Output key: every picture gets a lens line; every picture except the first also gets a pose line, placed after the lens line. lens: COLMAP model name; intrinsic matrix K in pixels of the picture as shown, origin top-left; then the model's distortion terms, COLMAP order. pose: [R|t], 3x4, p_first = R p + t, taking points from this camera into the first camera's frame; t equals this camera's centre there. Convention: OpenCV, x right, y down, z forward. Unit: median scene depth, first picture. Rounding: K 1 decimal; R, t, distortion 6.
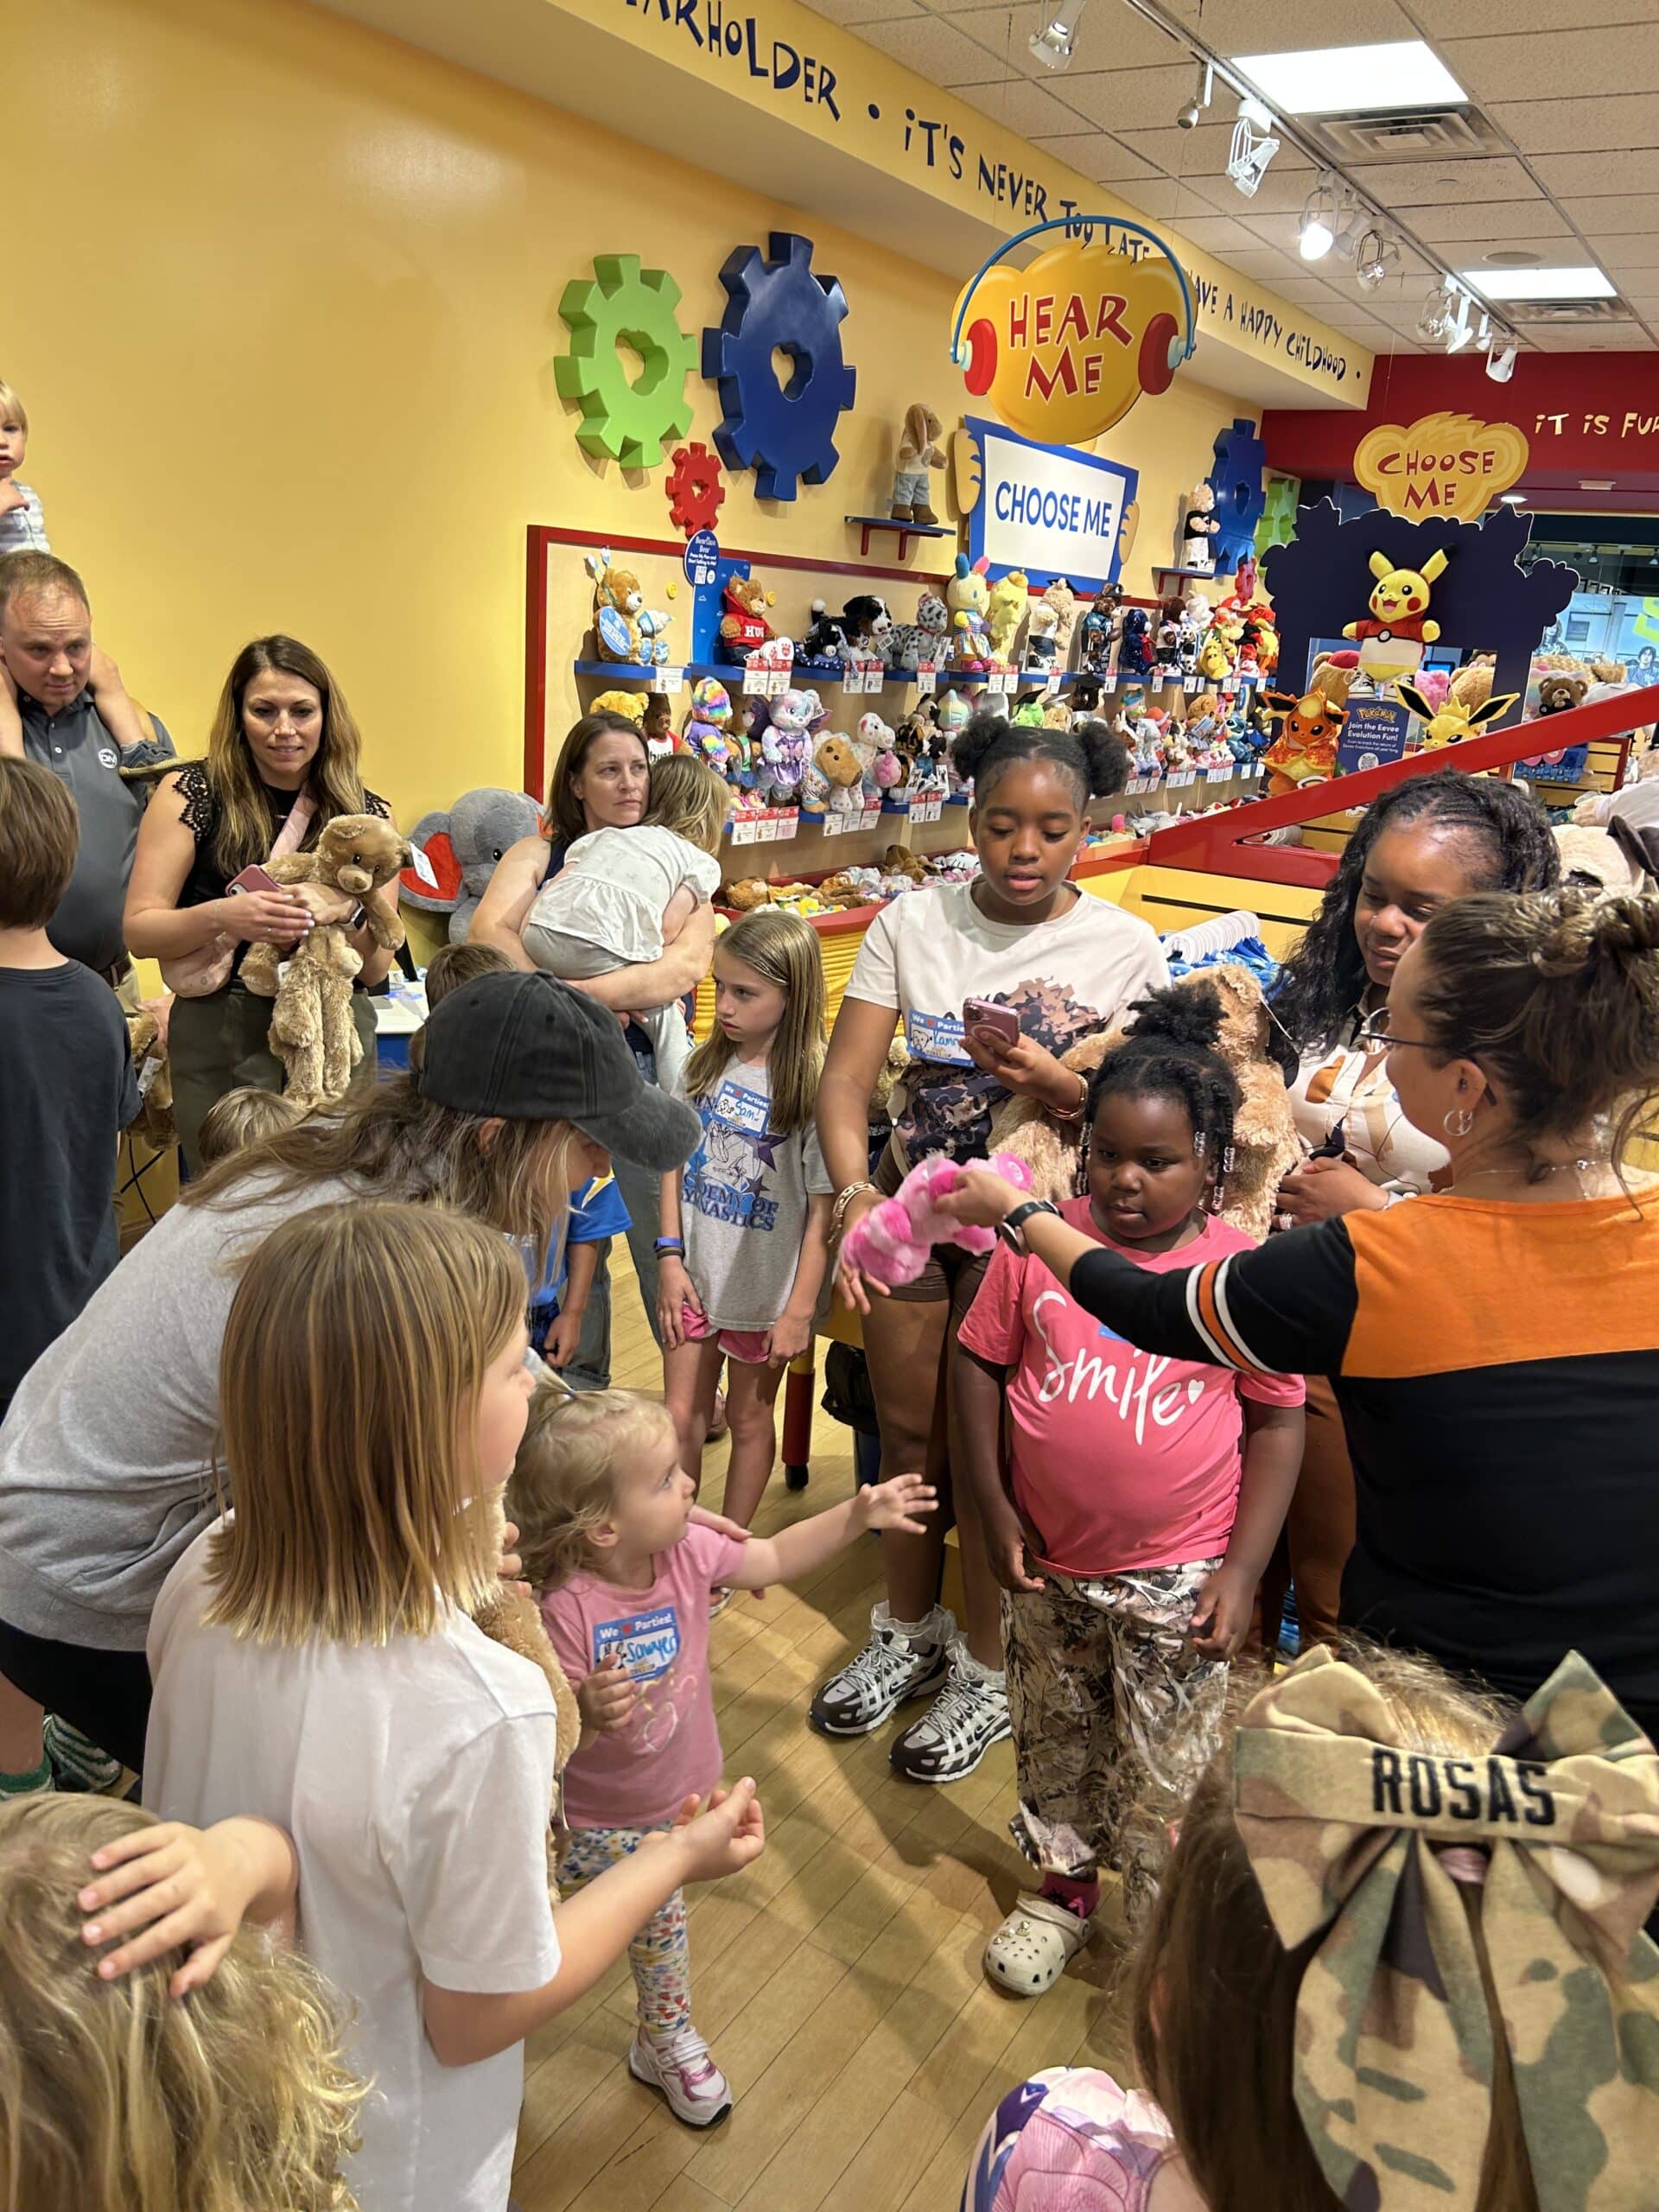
lens RADIAL K [[1653.2, 0, 840.4], [0, 1653.2, 1133.2], [0, 0, 1]] dist [0.032018, -0.031595]
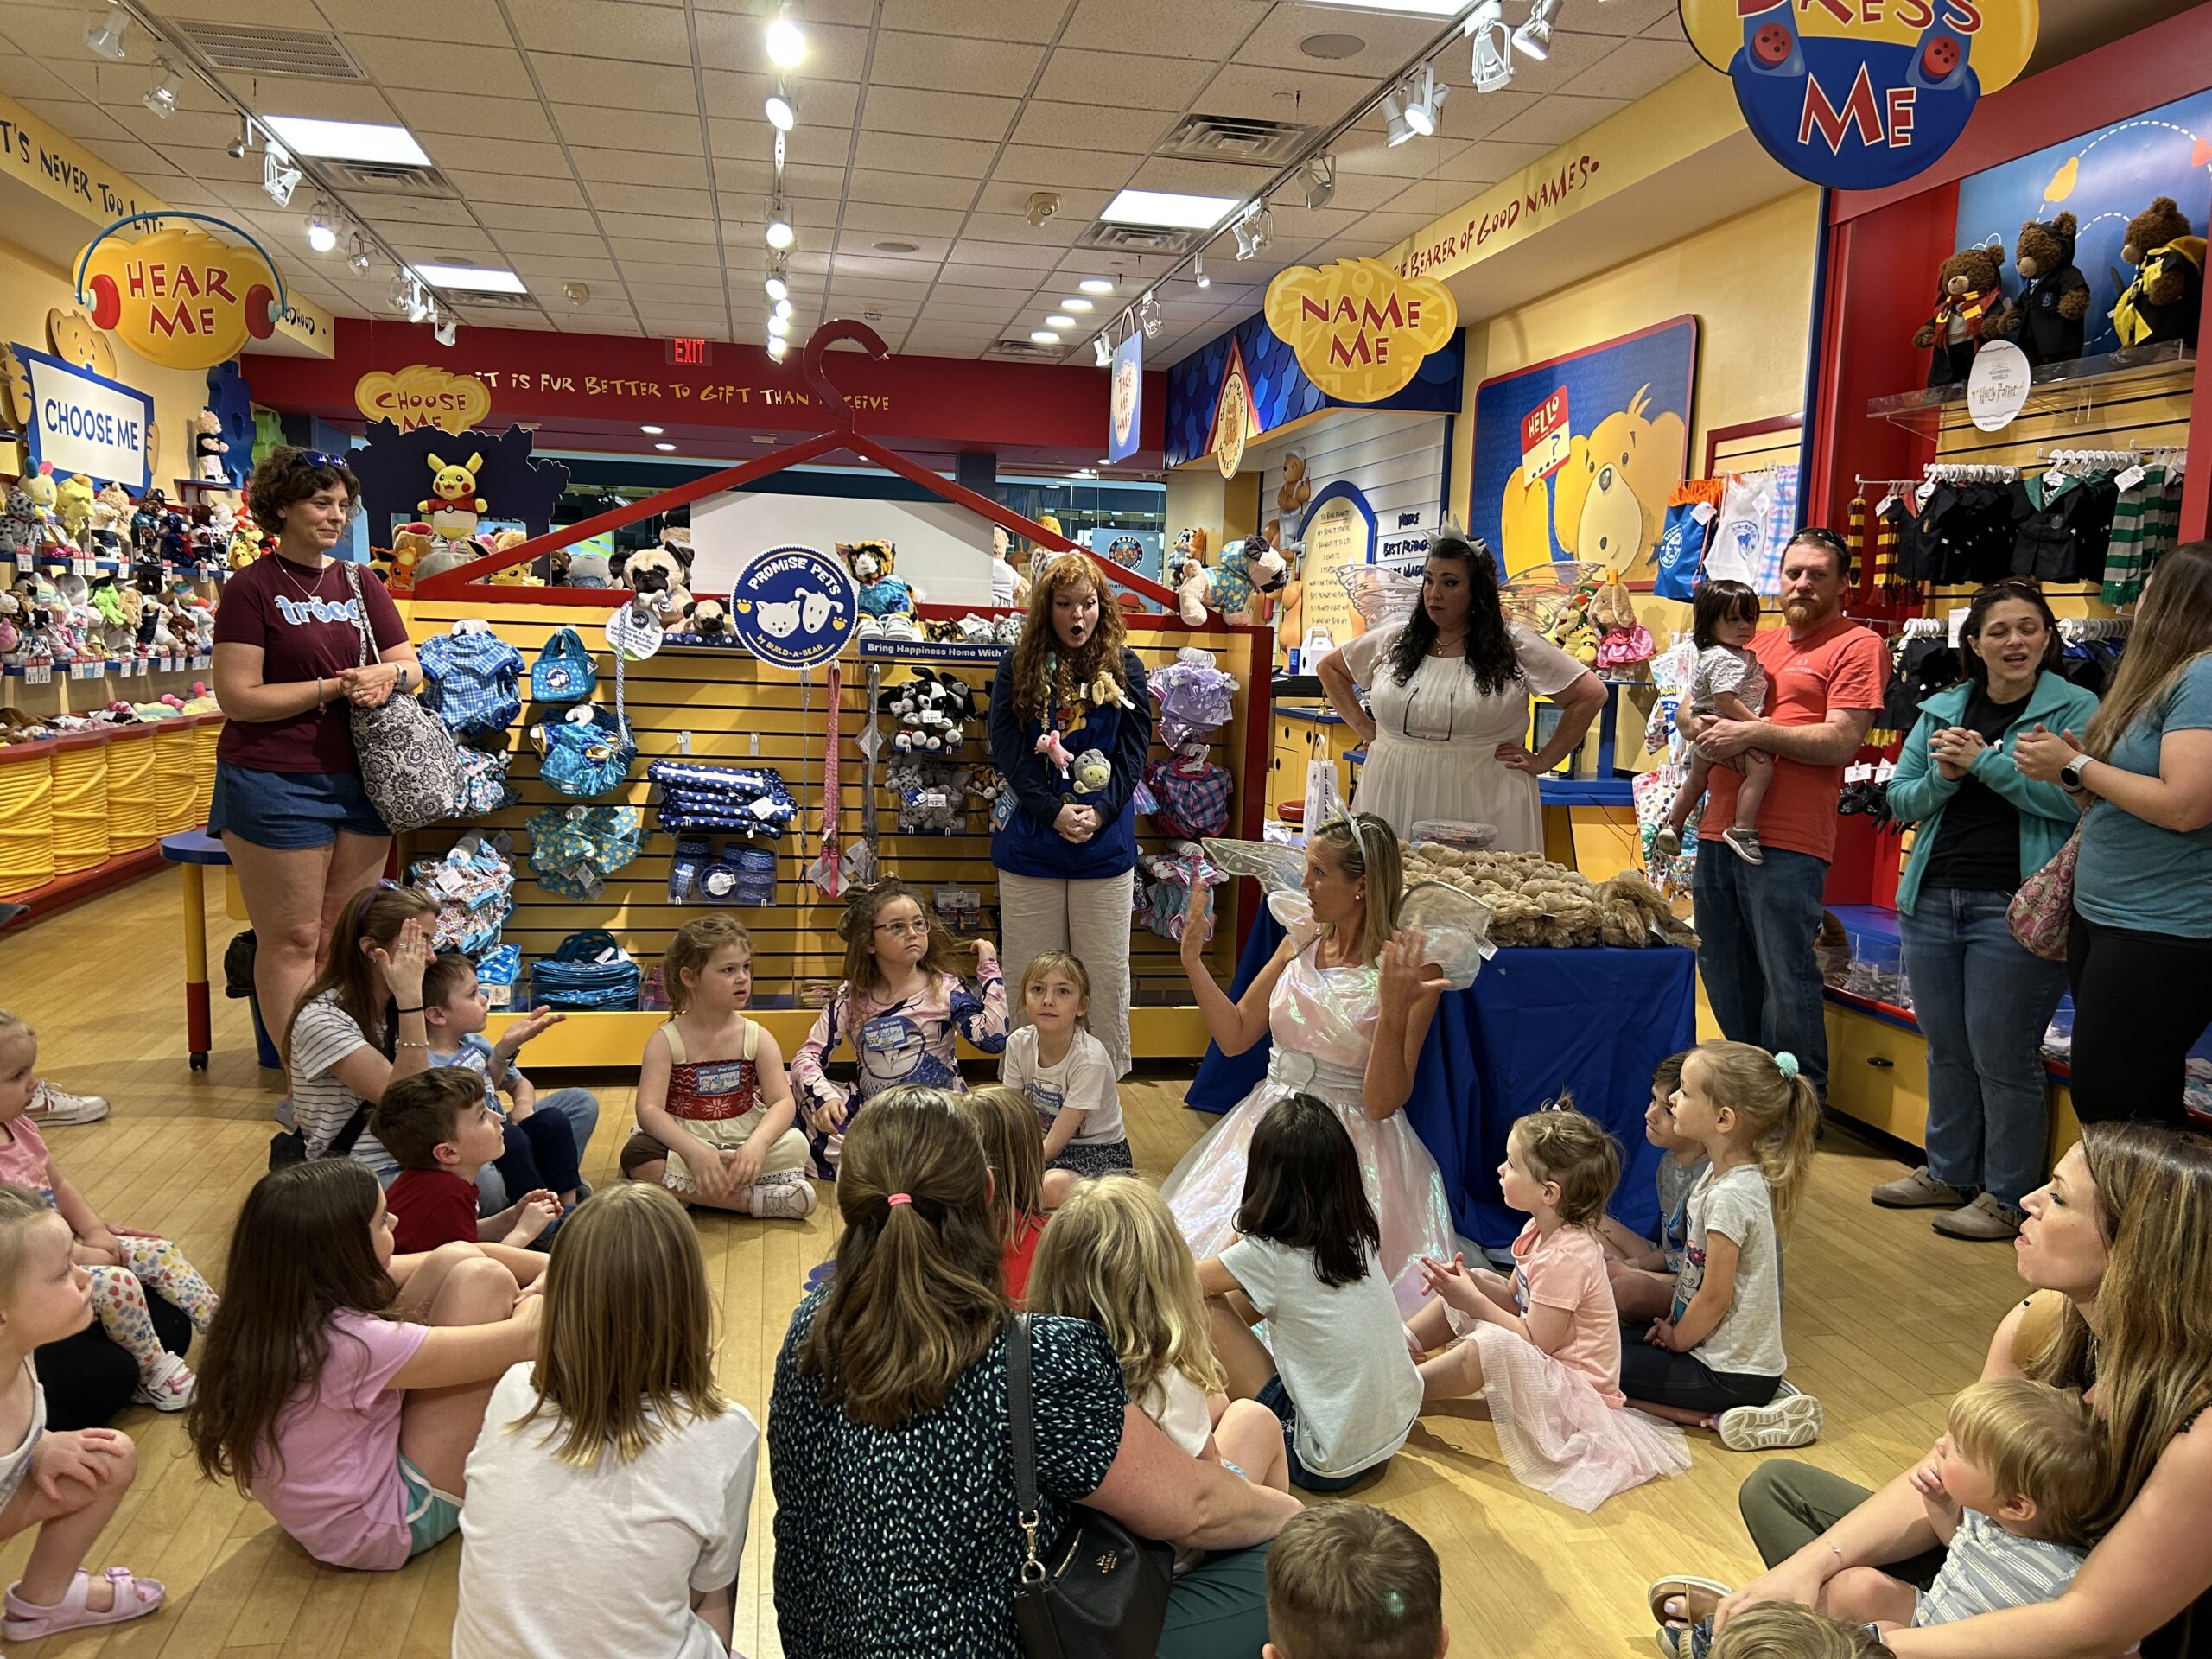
lens RADIAL K [[1692.0, 0, 1106.0], [0, 1692.0, 829.5], [0, 0, 1]] dist [0.030559, -0.045811]
pose [[0.728998, -0.126972, 0.672636, -0.223033], [0.224425, 0.972666, -0.059621, 0.146502], [-0.646680, 0.194420, 0.737568, -0.314366]]
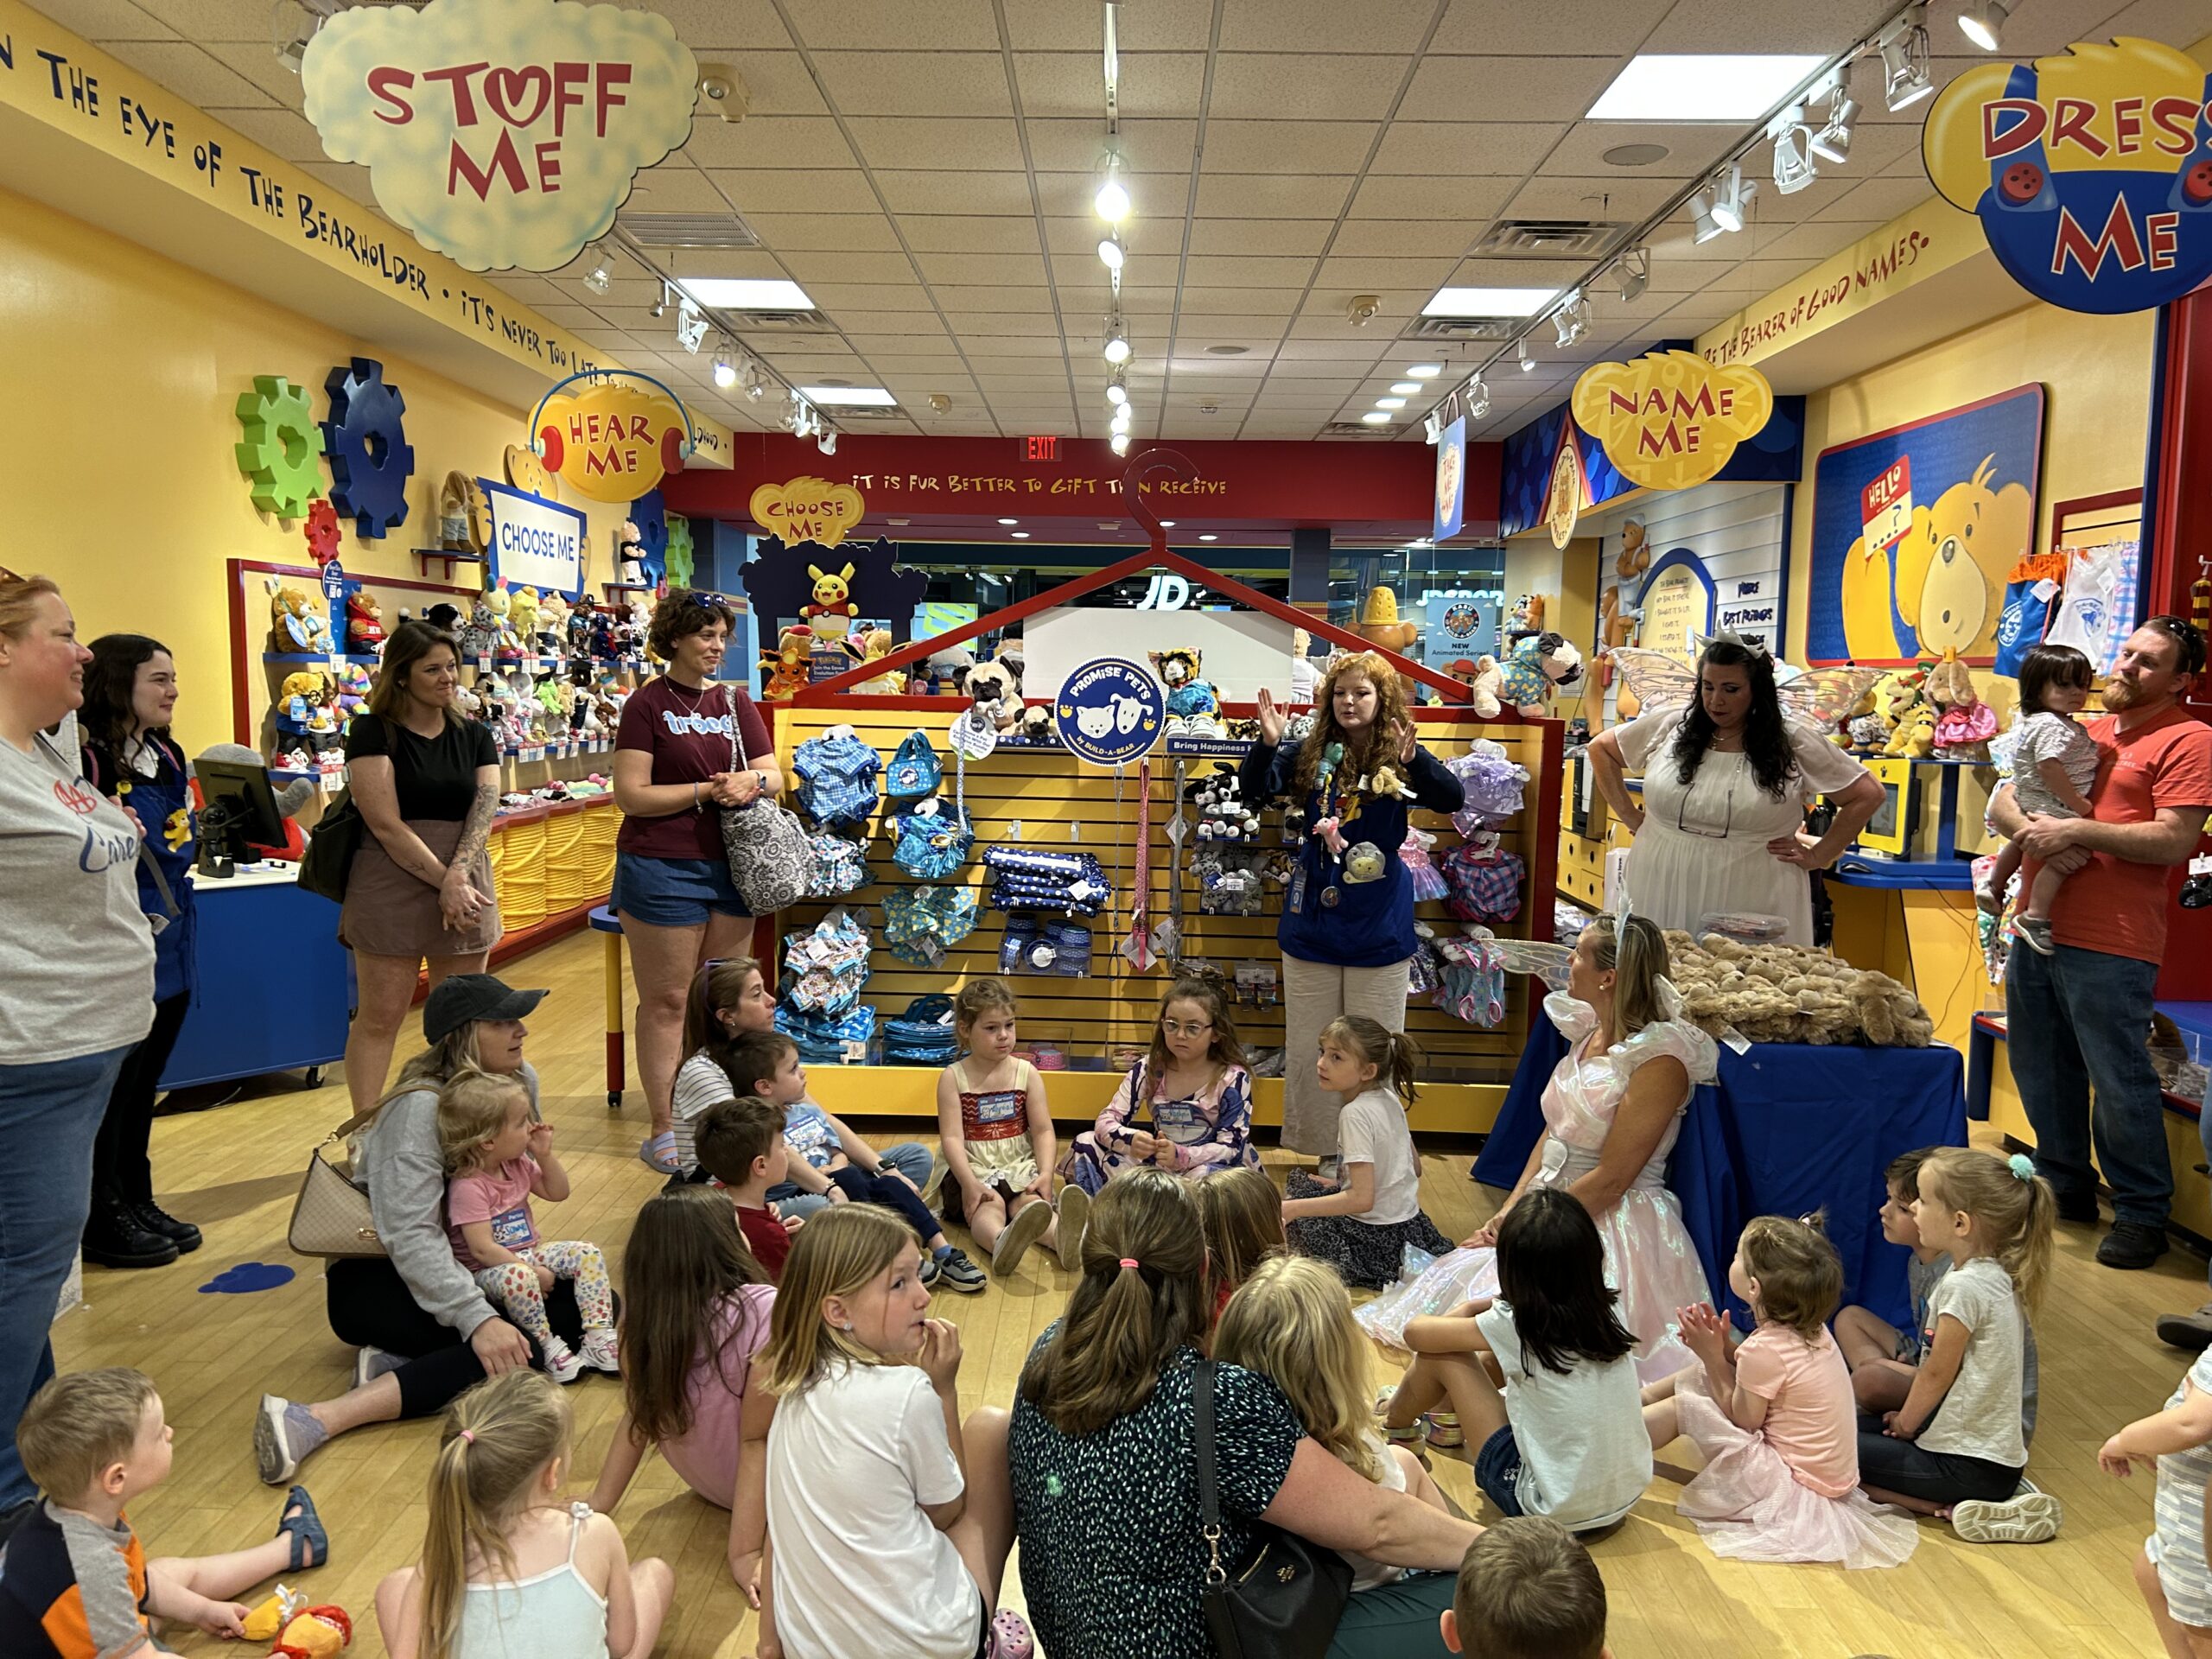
lens RADIAL K [[1696.6, 0, 1081.0], [0, 1696.6, 848.5], [0, 0, 1]] dist [0.053109, -0.061145]
pose [[0.860523, -0.107022, 0.498042, -0.245421], [0.194069, 0.972828, -0.126267, 0.144309], [-0.470996, 0.205311, 0.857910, -0.392654]]
